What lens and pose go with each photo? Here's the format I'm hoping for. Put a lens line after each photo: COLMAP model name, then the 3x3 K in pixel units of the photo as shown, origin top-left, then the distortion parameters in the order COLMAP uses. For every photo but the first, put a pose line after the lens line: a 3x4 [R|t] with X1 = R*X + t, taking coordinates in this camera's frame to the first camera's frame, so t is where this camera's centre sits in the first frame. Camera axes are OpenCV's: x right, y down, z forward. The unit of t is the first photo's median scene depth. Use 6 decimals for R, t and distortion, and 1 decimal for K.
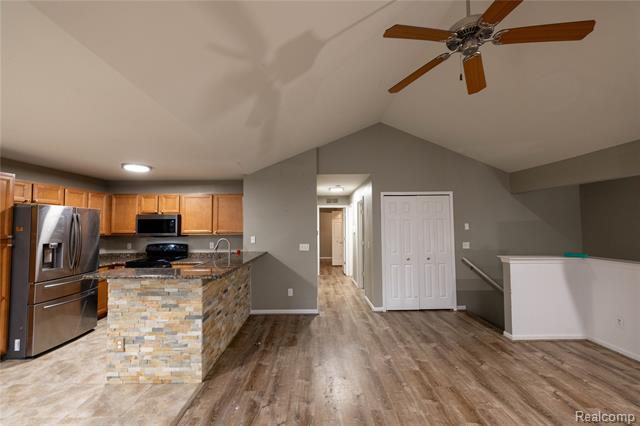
lens RADIAL K [[273.0, 0, 322.7], [0, 273.0, 214.9], [0, 0, 1]] dist [0.001590, -0.000533]
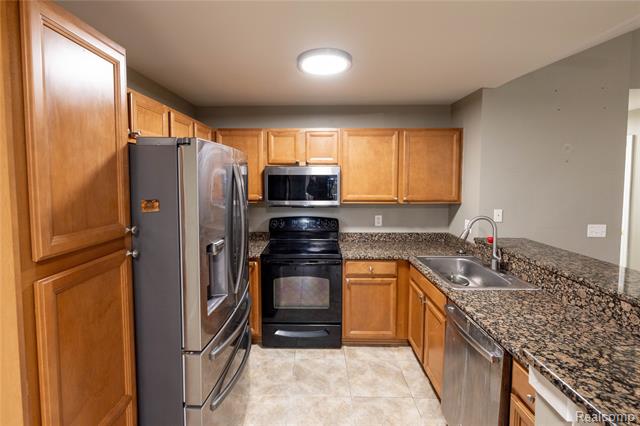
lens RADIAL K [[297.4, 0, 309.0], [0, 297.4, 191.5], [0, 0, 1]] dist [0.001395, 0.000689]
pose [[0.999642, 0.008578, -0.025348, -1.022249], [-0.006411, 0.996413, 0.084378, -0.001960], [0.025981, -0.084185, 0.996111, 0.715469]]
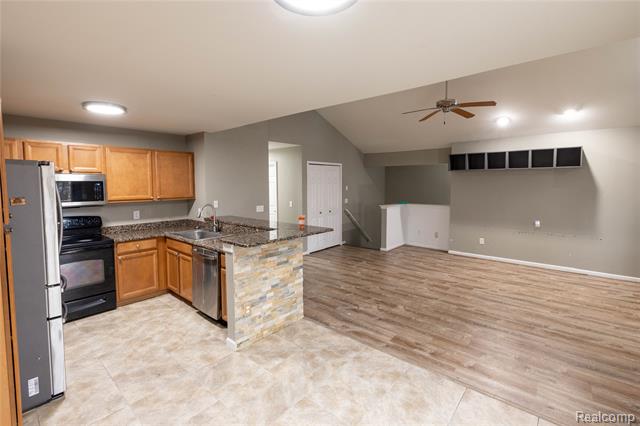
lens RADIAL K [[297.4, 0, 326.0], [0, 297.4, 204.2], [0, 0, 1]] dist [0.001395, 0.000689]
pose [[0.640493, -0.050575, 0.766297, -1.345977], [-0.032463, 0.995154, 0.092812, -0.027381], [-0.767278, -0.084322, 0.635747, 0.100015]]
